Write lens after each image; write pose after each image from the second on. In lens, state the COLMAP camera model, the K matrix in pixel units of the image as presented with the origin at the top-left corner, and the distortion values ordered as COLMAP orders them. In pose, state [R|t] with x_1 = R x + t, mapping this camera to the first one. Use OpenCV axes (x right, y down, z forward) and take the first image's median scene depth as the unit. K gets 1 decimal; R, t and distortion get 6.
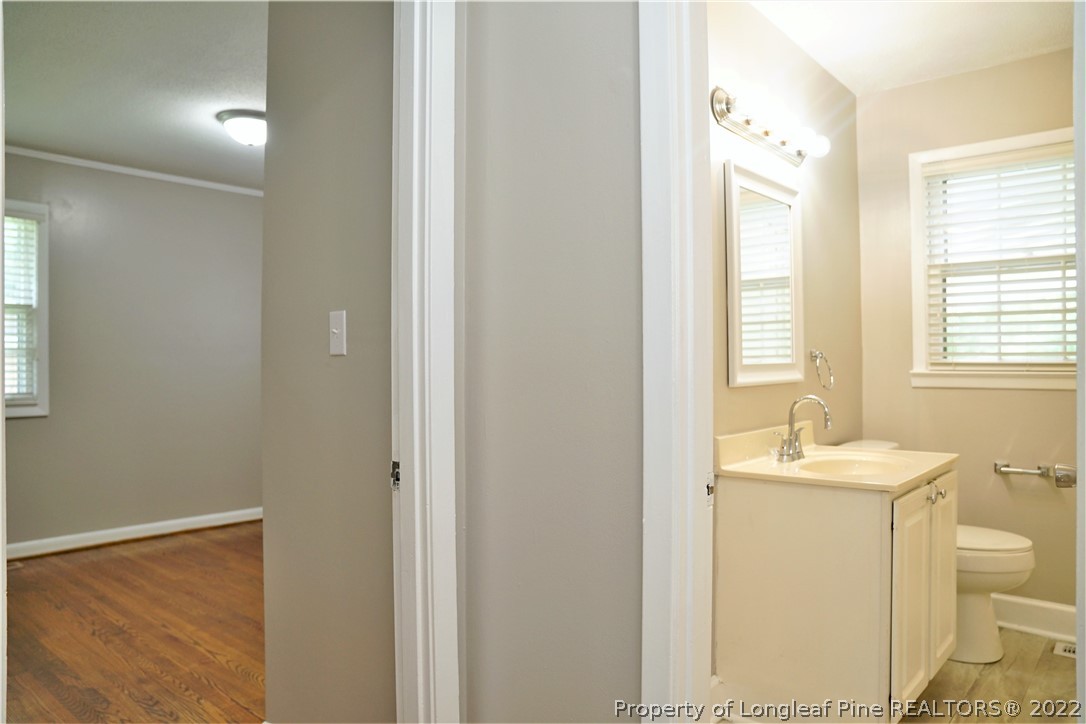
lens RADIAL K [[747.6, 0, 544.5], [0, 747.6, 360.6], [0, 0, 1]] dist [-0.127574, 0.090628]
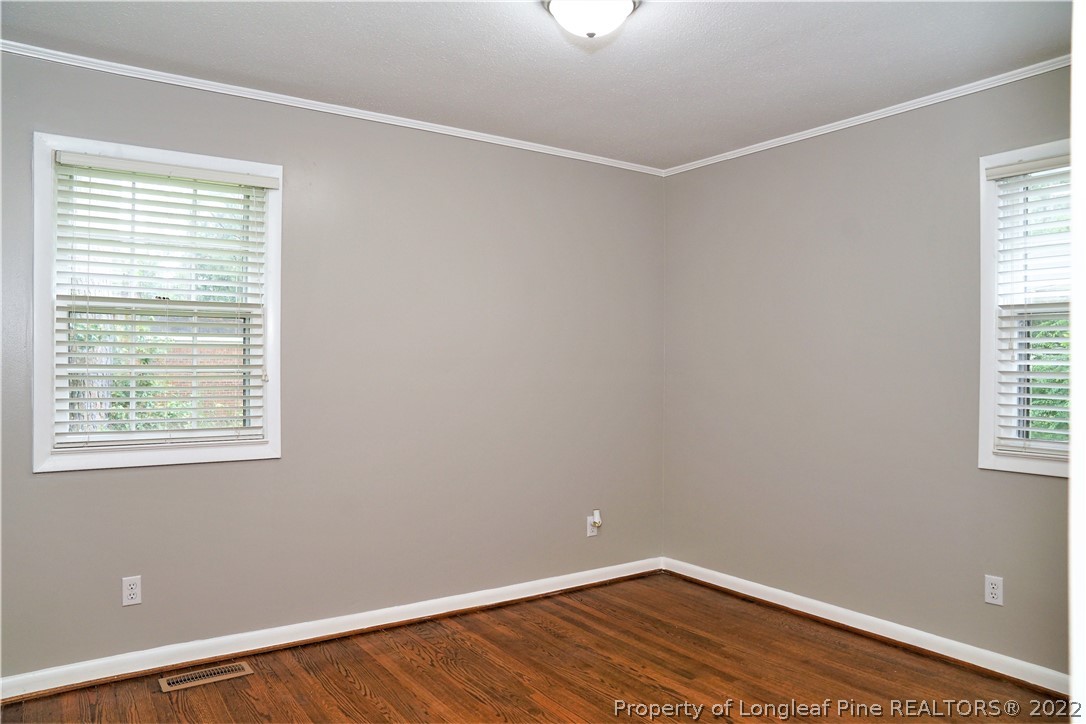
lens RADIAL K [[757.6, 0, 533.8], [0, 757.6, 358.1], [0, 0, 1]] dist [-0.076632, 0.049005]
pose [[0.964870, 0.005232, -0.262676, -0.285522], [-0.005970, 0.999980, -0.002012, -0.027873], [0.262660, 0.003510, 0.964882, 0.386238]]
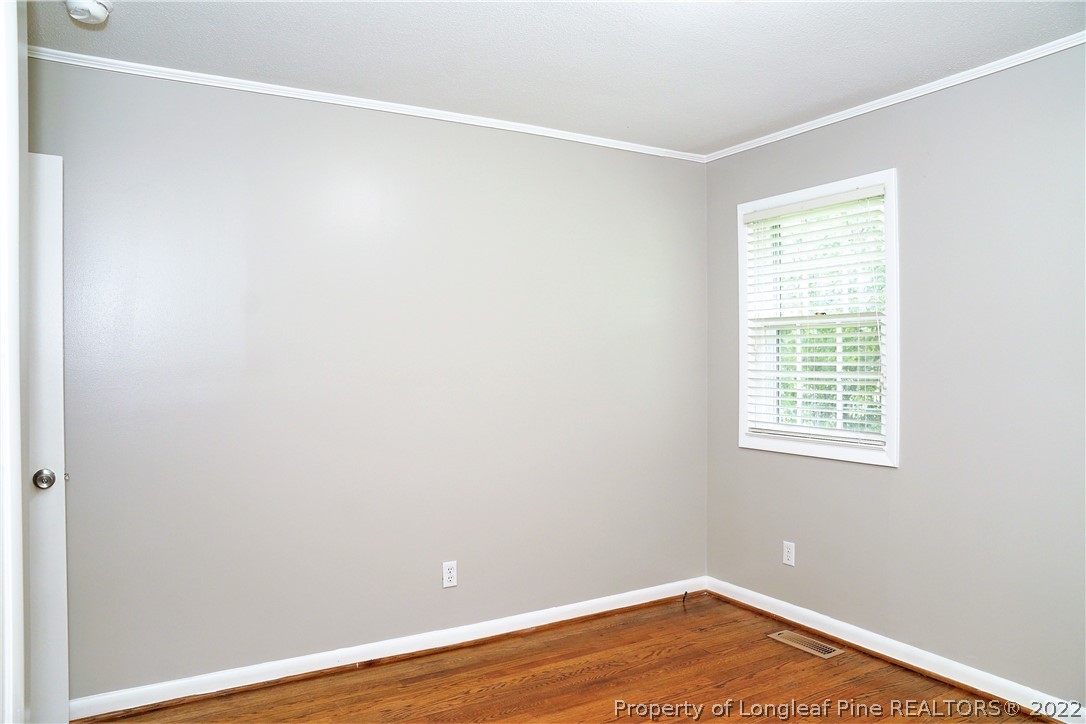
lens RADIAL K [[747.6, 0, 544.5], [0, 747.6, 359.7], [0, 0, 1]] dist [-0.127574, 0.090628]
pose [[-0.317517, 0.007203, -0.948225, 0.115734], [0.006560, 0.999964, 0.005399, -0.041593], [0.948230, -0.004506, -0.317553, 1.046562]]
